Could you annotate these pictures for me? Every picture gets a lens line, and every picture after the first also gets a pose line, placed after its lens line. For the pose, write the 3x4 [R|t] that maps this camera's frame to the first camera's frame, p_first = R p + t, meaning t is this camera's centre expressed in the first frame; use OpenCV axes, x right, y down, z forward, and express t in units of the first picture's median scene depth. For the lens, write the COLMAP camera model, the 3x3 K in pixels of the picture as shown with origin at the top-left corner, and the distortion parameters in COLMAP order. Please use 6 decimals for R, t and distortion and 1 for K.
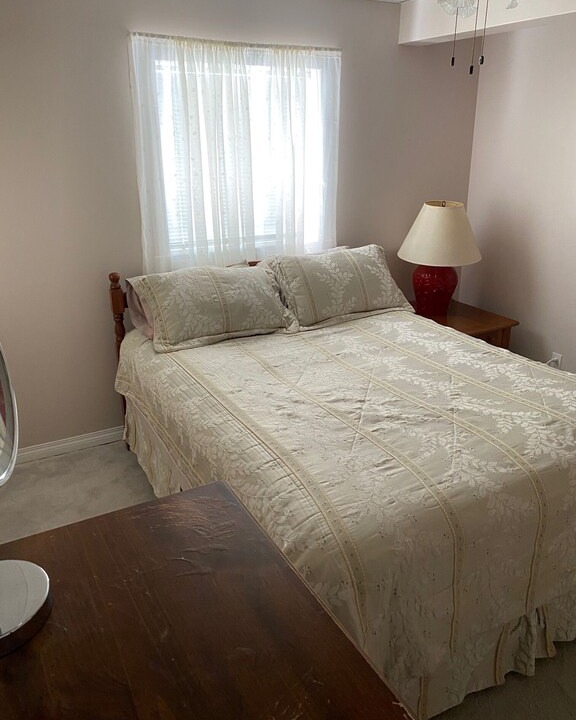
lens RADIAL K [[567.9, 0, 288.0], [0, 567.9, 360.0], [0, 0, 1]] dist [0.007609, 0.000632]
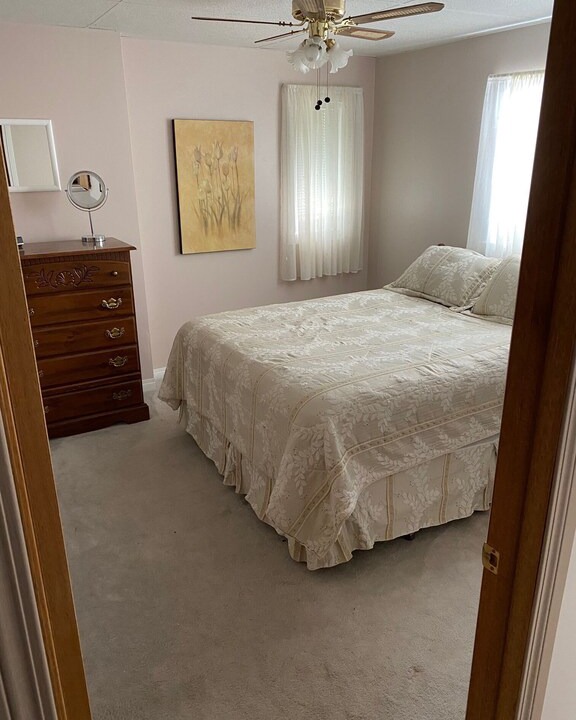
lens RADIAL K [[567.9, 0, 288.0], [0, 567.9, 360.0], [0, 0, 1]] dist [0.007609, 0.000632]
pose [[0.073027, 0.353378, -0.932626, 1.325068], [-0.359831, 0.881473, 0.305821, -0.229151], [0.930155, 0.313255, 0.191528, 0.539017]]
